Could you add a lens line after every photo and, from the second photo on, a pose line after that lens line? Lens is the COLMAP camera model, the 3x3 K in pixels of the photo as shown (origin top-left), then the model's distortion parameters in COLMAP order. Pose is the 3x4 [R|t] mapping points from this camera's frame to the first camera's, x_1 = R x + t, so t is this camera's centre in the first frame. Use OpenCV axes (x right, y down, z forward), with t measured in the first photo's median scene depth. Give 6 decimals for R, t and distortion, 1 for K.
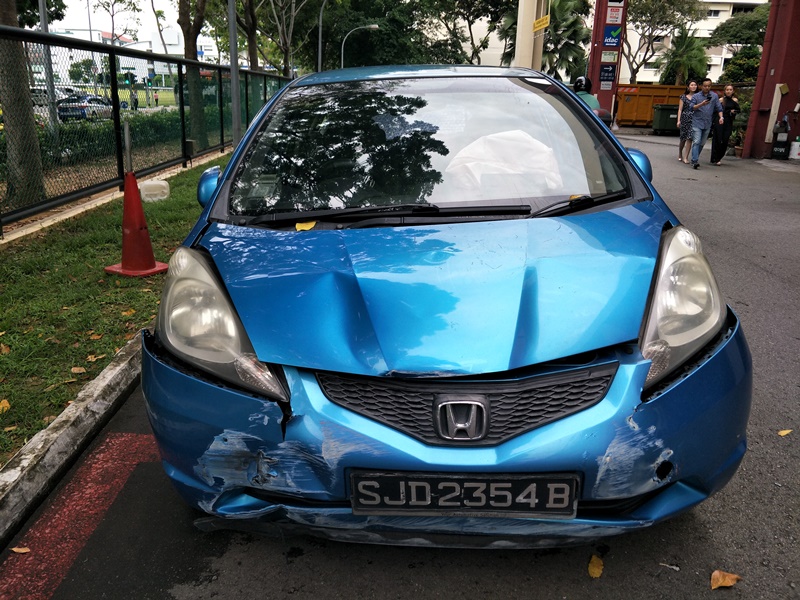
lens RADIAL K [[645.9, 0, 401.1], [0, 645.9, 299.0], [0, 0, 1]] dist [0.057765, -0.083275]
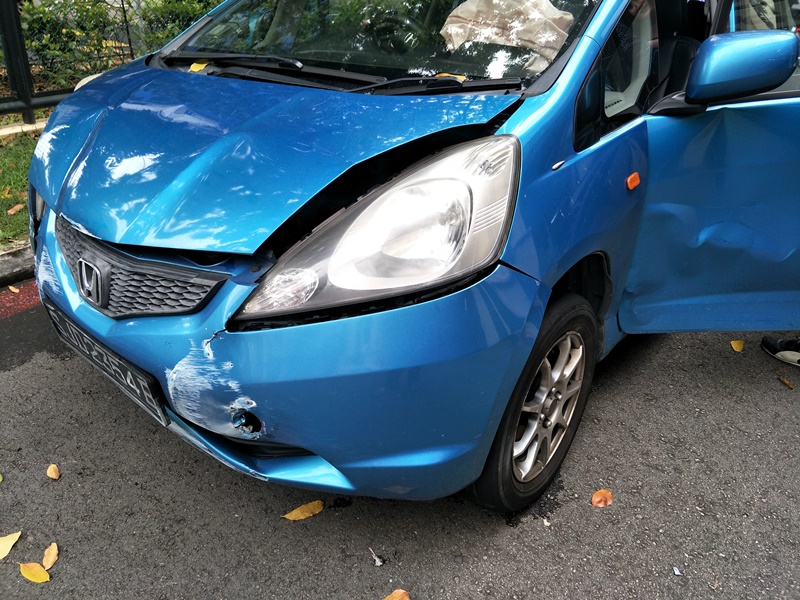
lens RADIAL K [[645.9, 0, 401.4], [0, 645.9, 299.4], [0, 0, 1]] dist [0.057765, -0.083275]
pose [[0.782375, 0.318758, -0.535055, 0.904626], [-0.217311, 0.944824, 0.245118, -0.112693], [0.583666, -0.075500, 0.808476, 0.460301]]
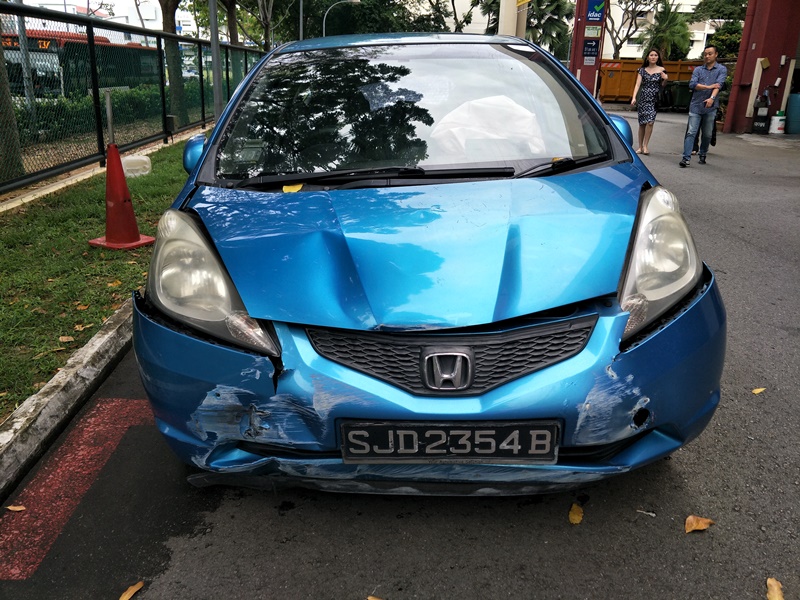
lens RADIAL K [[645.9, 0, 400.3], [0, 645.9, 301.8], [0, 0, 1]] dist [0.057765, -0.083275]
pose [[0.999710, -0.007620, 0.022828, -0.004748], [0.006827, 0.999377, 0.034624, 0.037533], [-0.023078, -0.034458, 0.999140, -0.027183]]
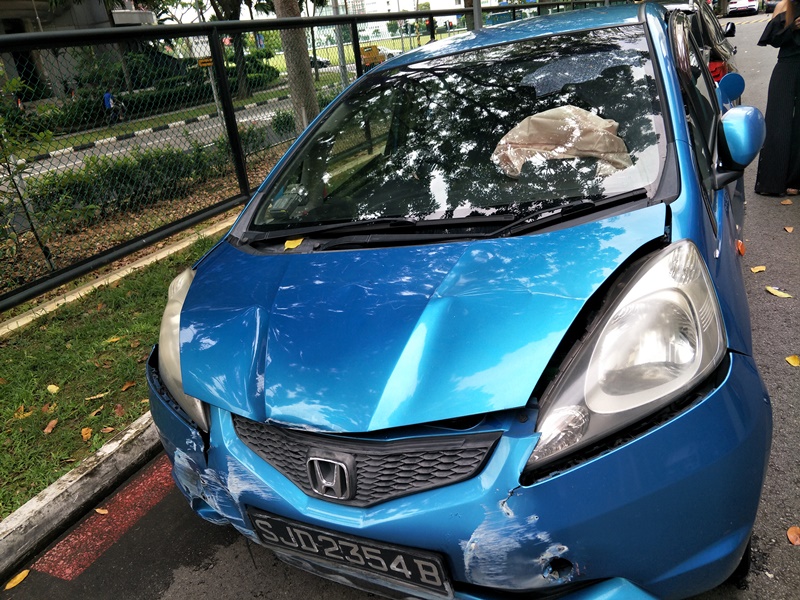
lens RADIAL K [[645.9, 0, 402.1], [0, 645.9, 298.8], [0, 0, 1]] dist [0.057765, -0.083275]
pose [[0.900347, 0.022719, -0.434580, 0.557743], [0.020558, 0.995301, 0.094624, -0.149916], [0.434687, -0.094128, 0.895649, 0.206220]]
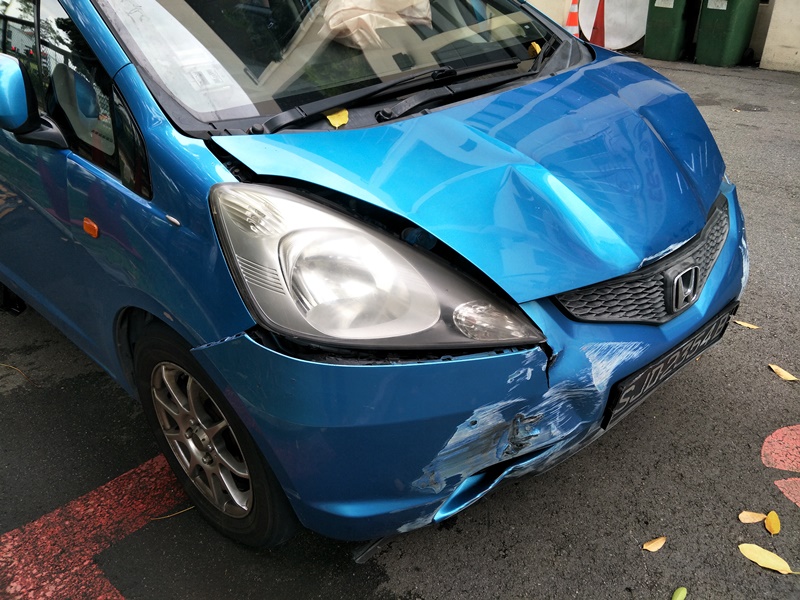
lens RADIAL K [[645.9, 0, 397.1], [0, 645.9, 293.7], [0, 0, 1]] dist [0.057765, -0.083275]
pose [[0.704049, -0.323945, 0.631961, -0.763570], [0.200503, 0.944367, 0.260710, -0.131659], [-0.681258, -0.056843, 0.729833, 0.548665]]
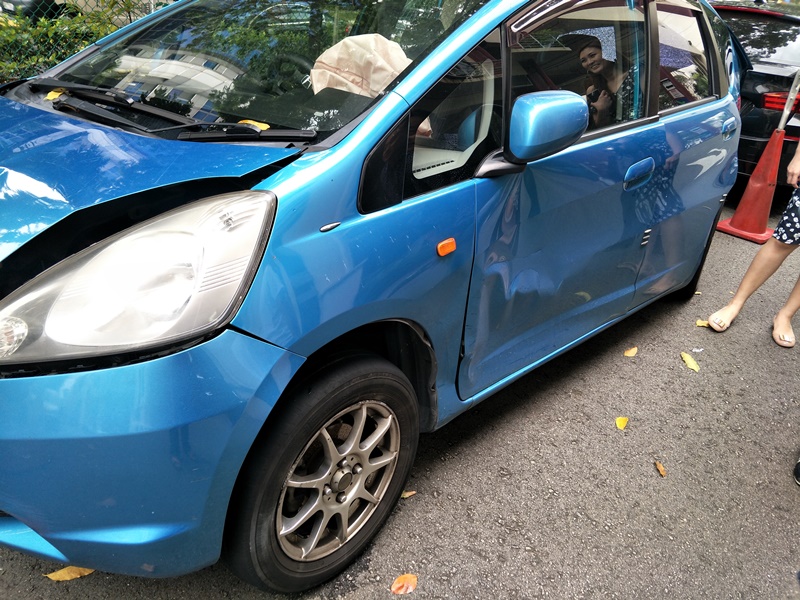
lens RADIAL K [[645.9, 0, 405.9], [0, 645.9, 299.0], [0, 0, 1]] dist [0.057765, -0.083275]
pose [[0.739911, 0.350872, -0.573951, 1.100389], [-0.285113, 0.936346, 0.204859, -0.214834], [0.609296, 0.012064, 0.792851, 0.695366]]
